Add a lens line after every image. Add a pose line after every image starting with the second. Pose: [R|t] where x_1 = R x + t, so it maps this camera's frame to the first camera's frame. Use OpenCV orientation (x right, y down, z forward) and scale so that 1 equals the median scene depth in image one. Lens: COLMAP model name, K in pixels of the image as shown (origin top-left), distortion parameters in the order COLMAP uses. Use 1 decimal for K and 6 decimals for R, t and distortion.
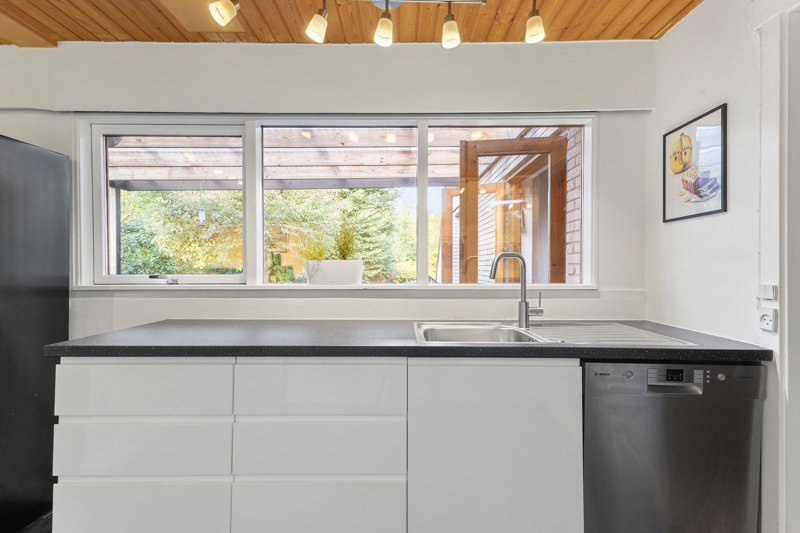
lens RADIAL K [[355.3, 0, 400.1], [0, 355.3, 264.3], [0, 0, 1]] dist [0.013732, -0.000421]
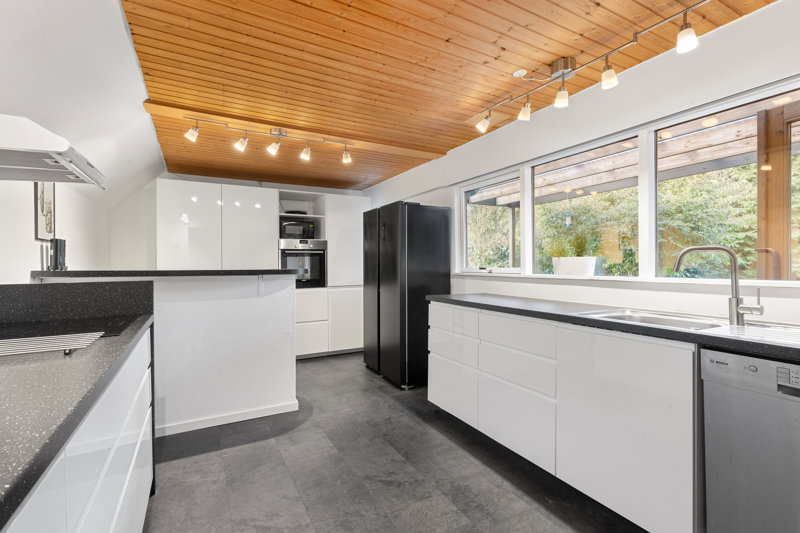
lens RADIAL K [[370.1, 0, 399.9], [0, 370.1, 264.9], [0, 0, 1]] dist [0.002196, 0.000386]
pose [[0.485013, 0.001336, -0.874506, 0.724229], [0.004964, 0.999979, 0.004280, 0.007953], [0.874493, -0.006416, 0.484996, -0.235931]]
